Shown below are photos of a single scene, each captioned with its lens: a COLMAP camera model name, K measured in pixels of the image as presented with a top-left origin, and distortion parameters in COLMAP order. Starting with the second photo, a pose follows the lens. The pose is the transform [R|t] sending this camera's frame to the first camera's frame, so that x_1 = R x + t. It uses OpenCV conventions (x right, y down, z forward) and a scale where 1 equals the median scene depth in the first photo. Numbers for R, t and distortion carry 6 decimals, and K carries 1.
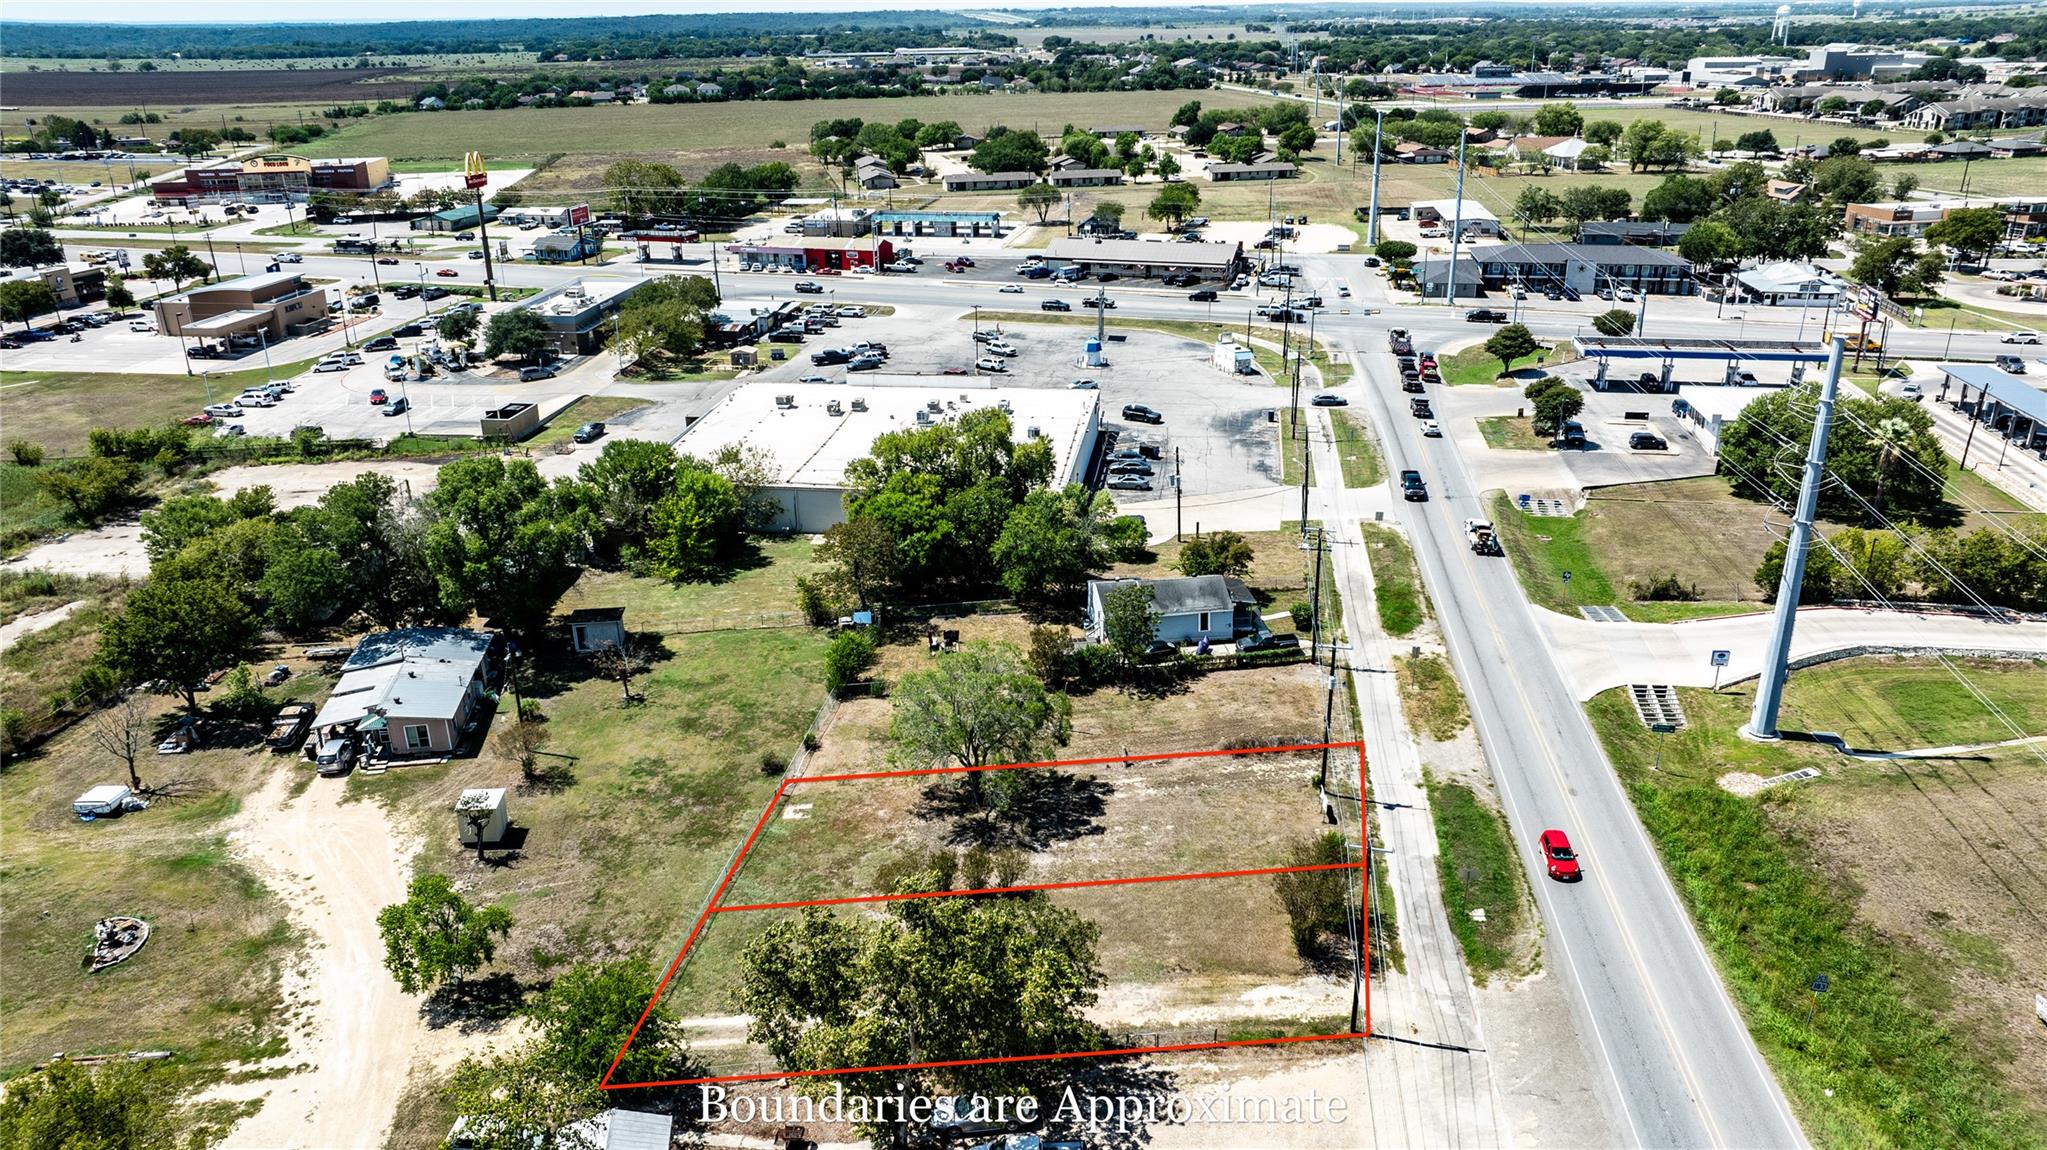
lens RADIAL K [[1443.7, 0, 1023.5], [0, 1443.7, 575.0], [0, 0, 1]] dist [-0.039663, 0.047506]
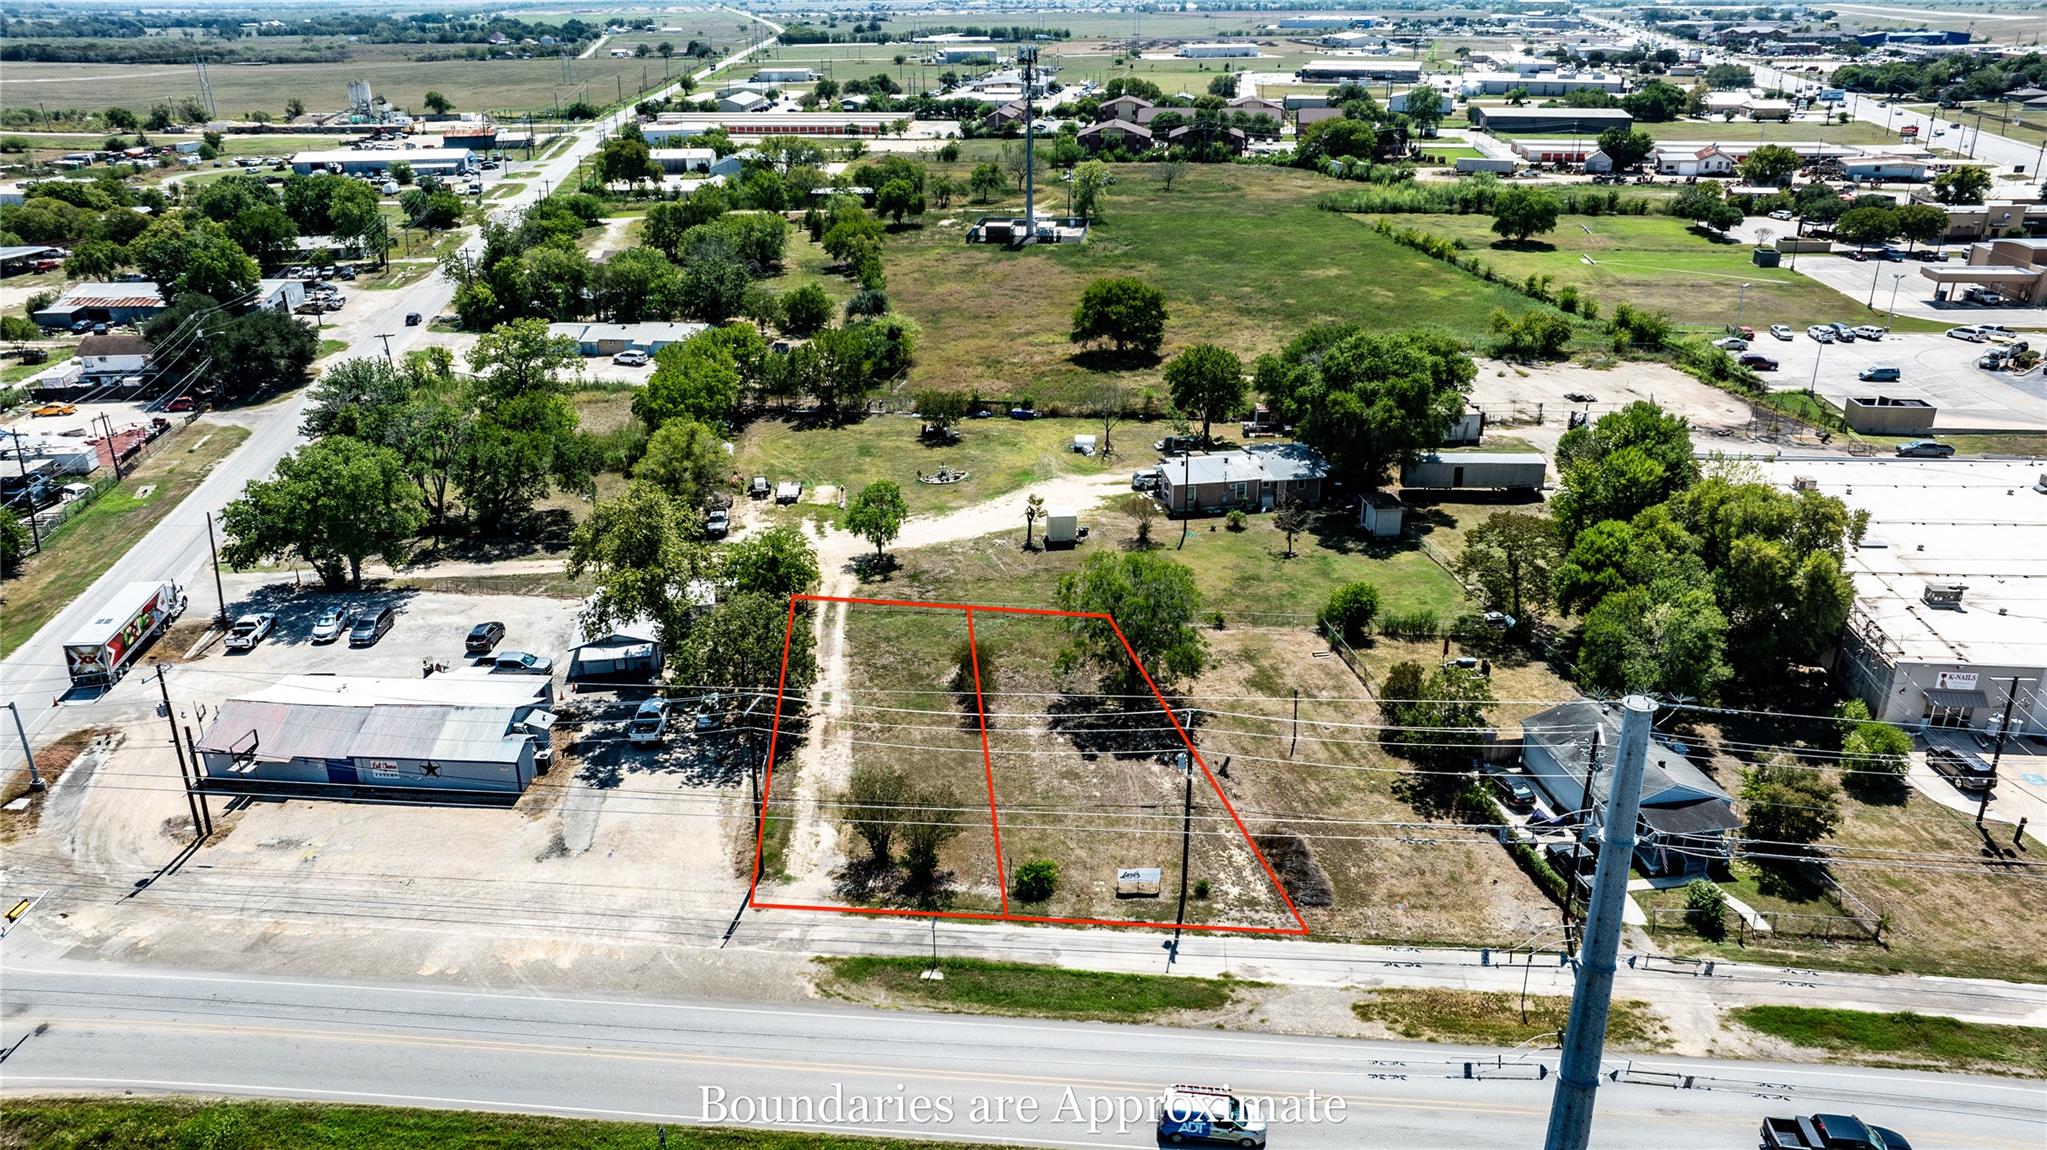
lens RADIAL K [[1443.7, 0, 1023.5], [0, 1443.7, 575.0], [0, 0, 1]] dist [-0.039663, 0.047506]
pose [[0.022462, 0.395452, -0.918212, 0.477670], [-0.361692, 0.859445, 0.361295, -0.145120], [0.932027, 0.323994, 0.162336, 0.383884]]
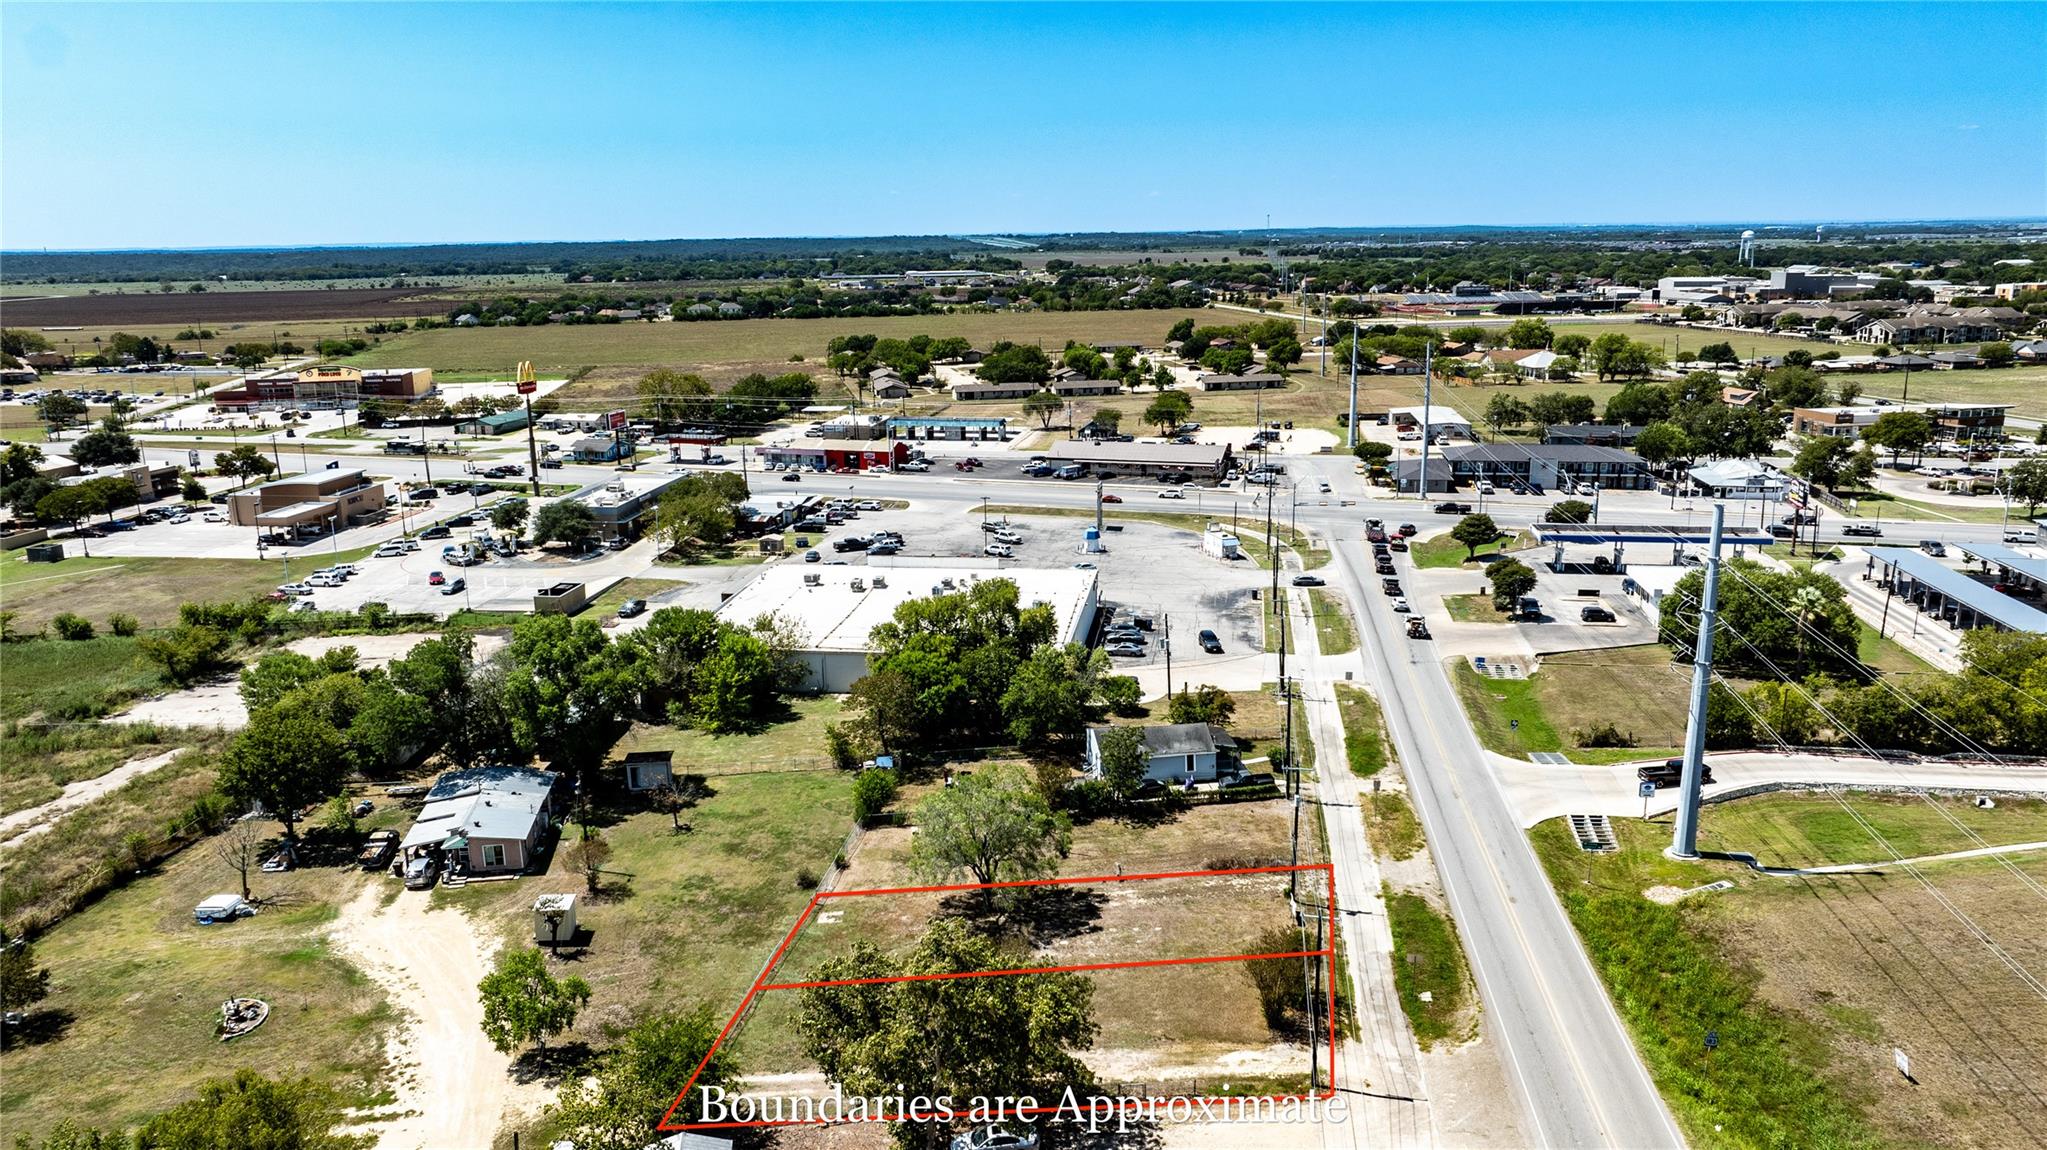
lens RADIAL K [[1440.6, 0, 1023.5], [0, 1440.6, 575.0], [0, 0, 1]] dist [-0.002304, -0.030933]
pose [[0.999996, -0.000246, -0.002762, -0.000718], [-0.000151, 0.989781, -0.142597, 0.031187], [0.002769, 0.142596, 0.989777, -0.086317]]
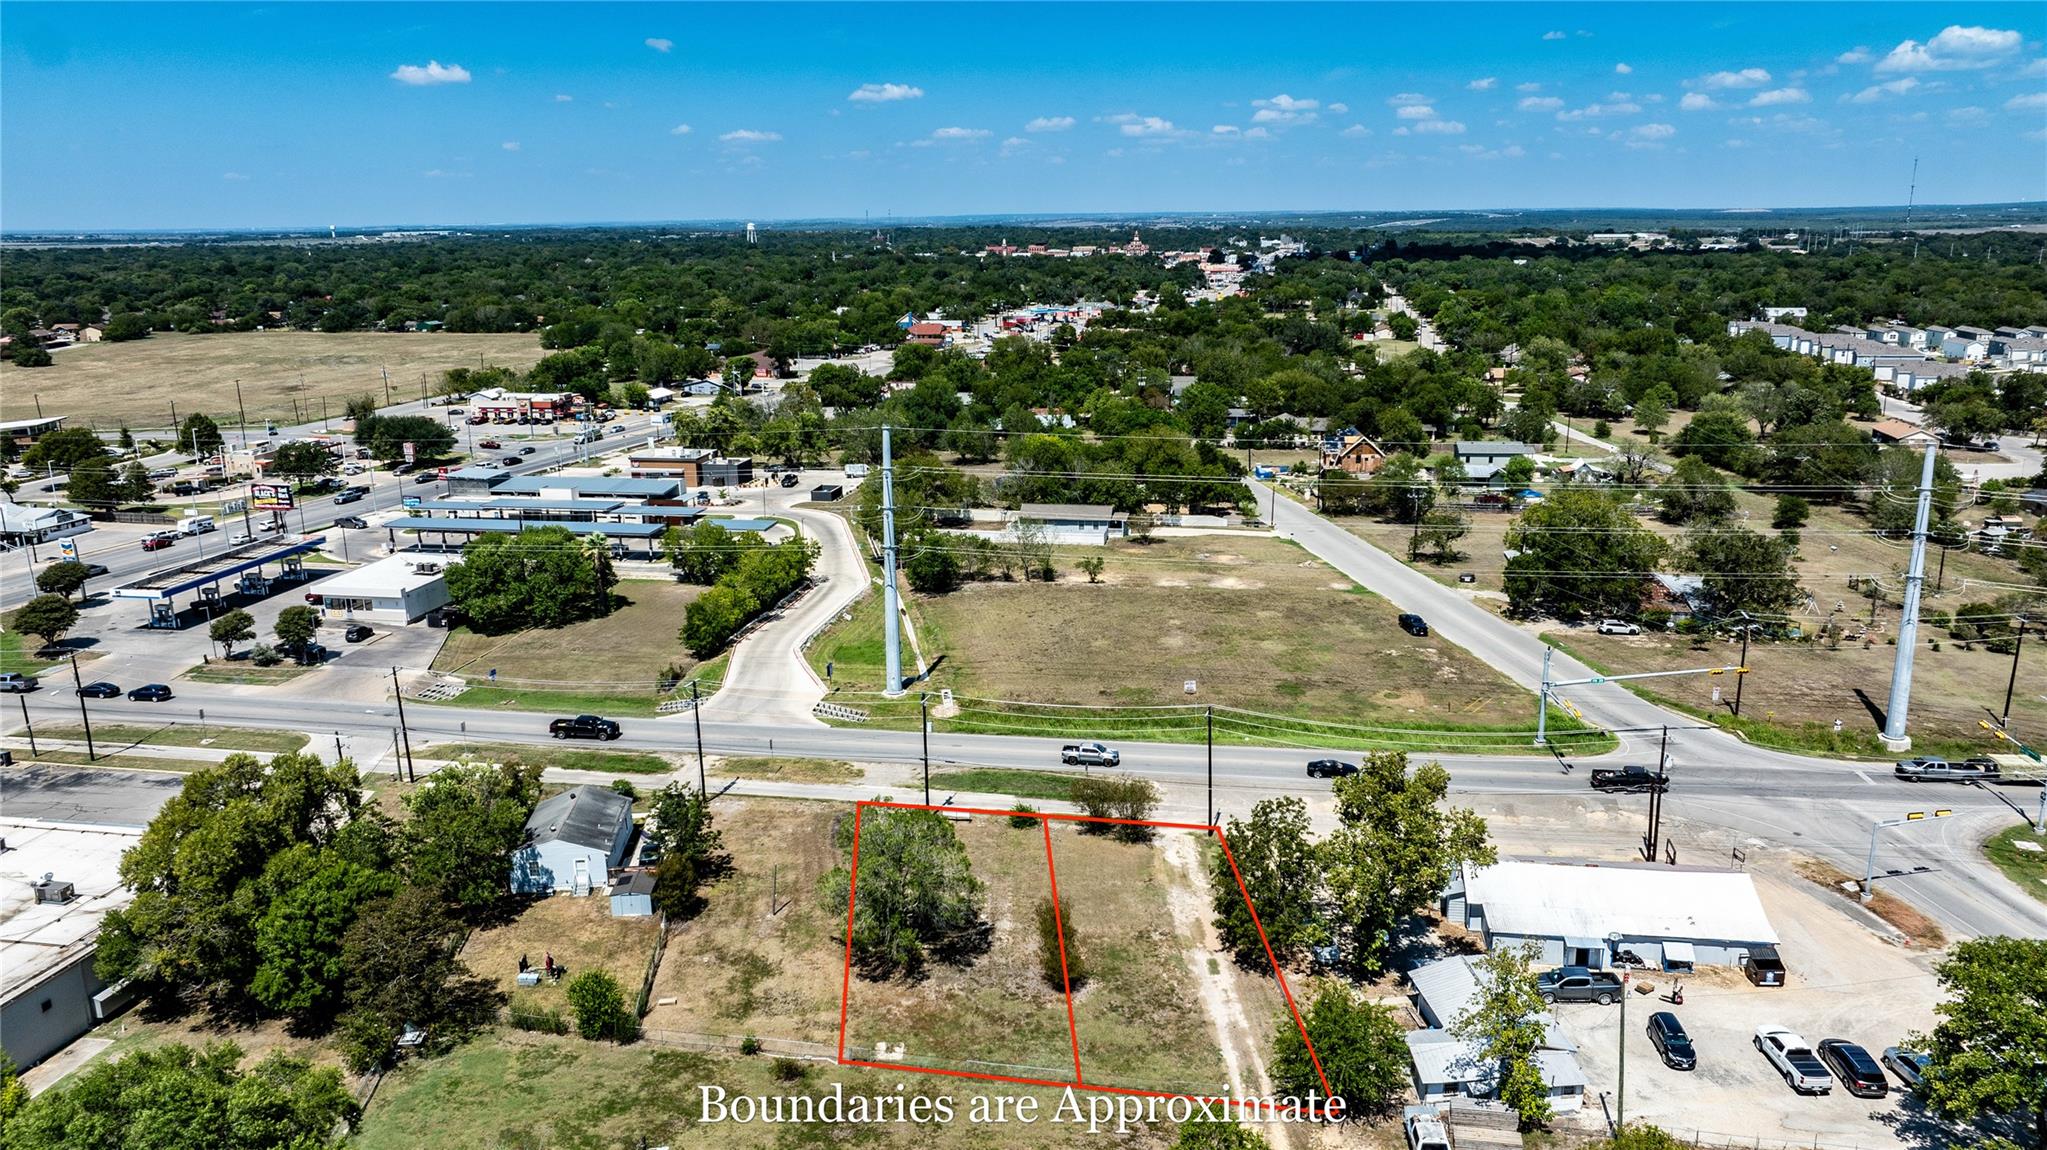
lens RADIAL K [[1440.0, 0, 1023.5], [0, 1440.0, 575.0], [0, 0, 1]] dist [-0.008658, 0.002057]
pose [[0.044988, -0.232448, 0.971568, -0.524421], [0.383303, 0.902131, 0.198087, -0.141833], [-0.922526, 0.363493, 0.129683, 0.361422]]
